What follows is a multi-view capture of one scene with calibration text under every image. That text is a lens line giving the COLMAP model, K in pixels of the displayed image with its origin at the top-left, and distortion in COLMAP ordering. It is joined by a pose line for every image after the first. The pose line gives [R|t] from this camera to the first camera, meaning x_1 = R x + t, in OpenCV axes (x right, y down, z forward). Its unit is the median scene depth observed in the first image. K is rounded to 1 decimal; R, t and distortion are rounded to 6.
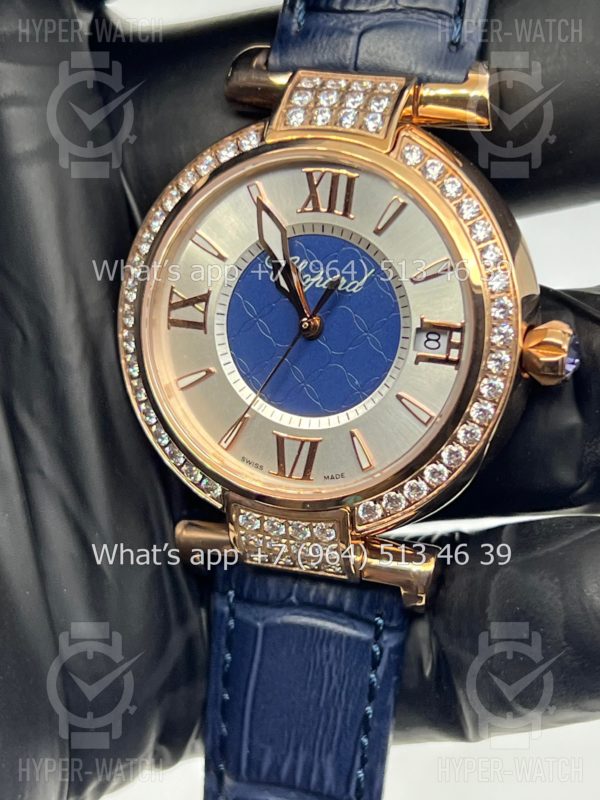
lens RADIAL K [[1794.4, 0, 308.0], [0, 1794.4, 376.7], [0, 0, 1]] dist [0.201385, 0.000000]
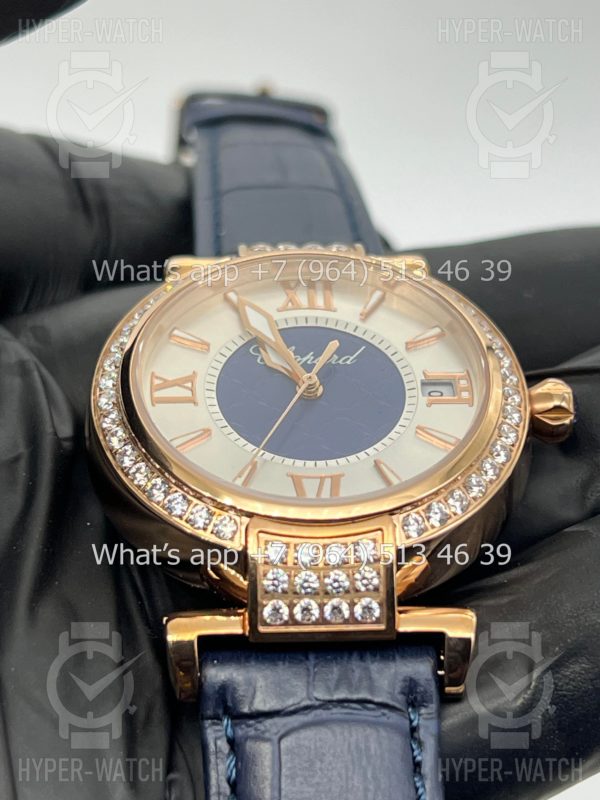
lens RADIAL K [[1794.4, 0, 302.6], [0, 1794.4, 400.8], [0, 0, 1]] dist [0.201385, 0.000000]
pose [[0.925865, 0.127099, 0.355837, -0.345243], [0.168013, 0.705032, -0.688986, 0.640700], [-0.338446, 0.697693, 0.631410, 0.393383]]
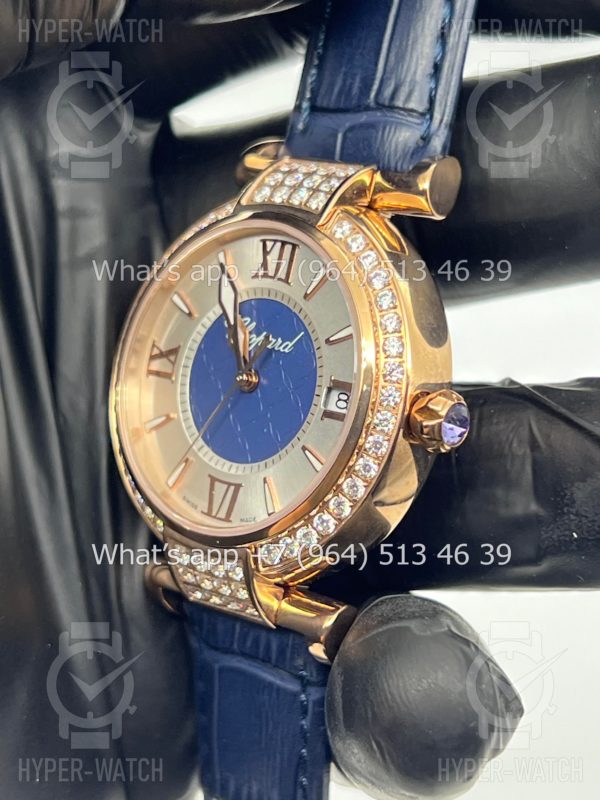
lens RADIAL K [[1794.4, 0, 297.2], [0, 1794.4, 397.1], [0, 0, 1]] dist [0.201385, 0.000000]
pose [[0.928093, 0.086563, -0.362146, 0.423771], [-0.129089, 0.987083, -0.094883, 0.081112], [0.349255, 0.134810, 0.927280, -0.000195]]
